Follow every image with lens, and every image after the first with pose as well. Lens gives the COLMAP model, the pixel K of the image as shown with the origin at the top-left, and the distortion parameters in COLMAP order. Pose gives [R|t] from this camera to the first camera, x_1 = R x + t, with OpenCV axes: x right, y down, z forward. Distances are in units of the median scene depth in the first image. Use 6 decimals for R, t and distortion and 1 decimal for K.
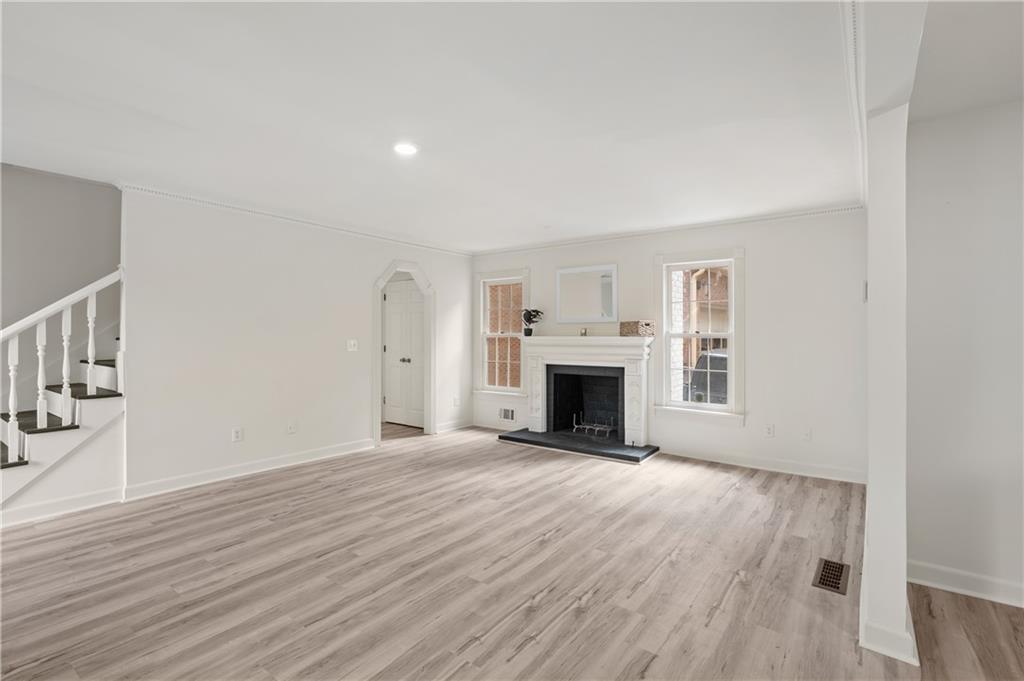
lens RADIAL K [[476.9, 0, 511.0], [0, 476.9, 337.2], [0, 0, 1]] dist [-0.001462, -0.000327]
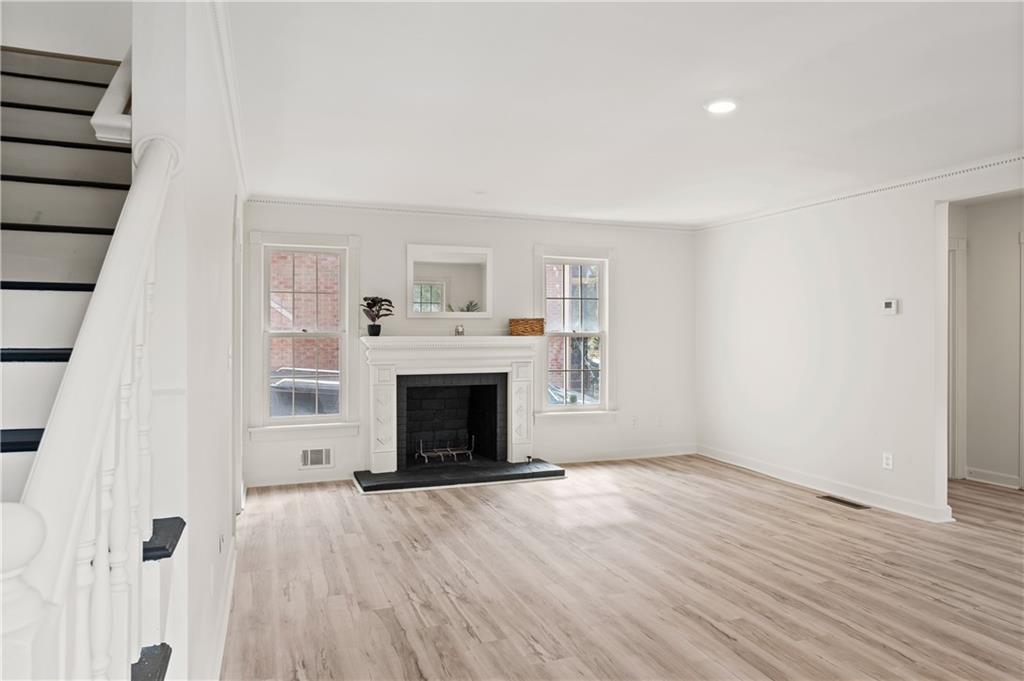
lens RADIAL K [[636.6, 0, 512.1], [0, 636.6, 339.2], [0, 0, 1]] dist [-0.008351, 0.002974]
pose [[0.547406, -0.008916, 0.836820, -1.154485], [0.003136, 0.999958, 0.008603, -0.009219], [-0.836861, -0.002086, 0.547411, 0.615975]]
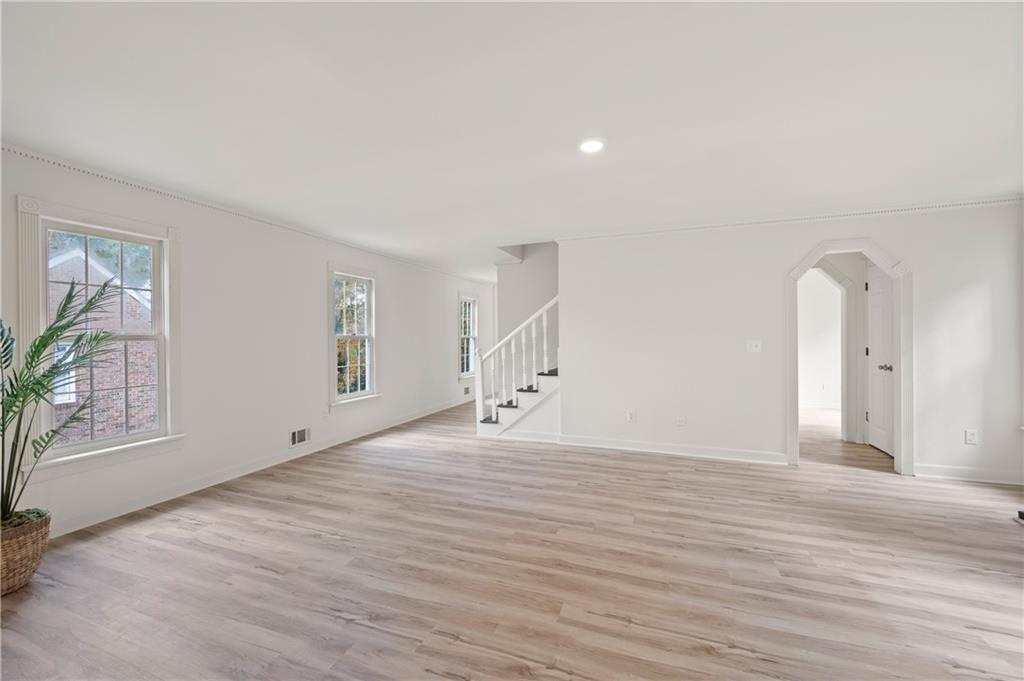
lens RADIAL K [[412.8, 0, 515.3], [0, 412.8, 338.4], [0, 0, 1]] dist [-0.007441, 0.000712]
pose [[0.282193, -0.000572, -0.959357, 0.477473], [0.002899, 0.999996, 0.000257, 0.001285], [0.959353, -0.002853, 0.282194, 0.527291]]
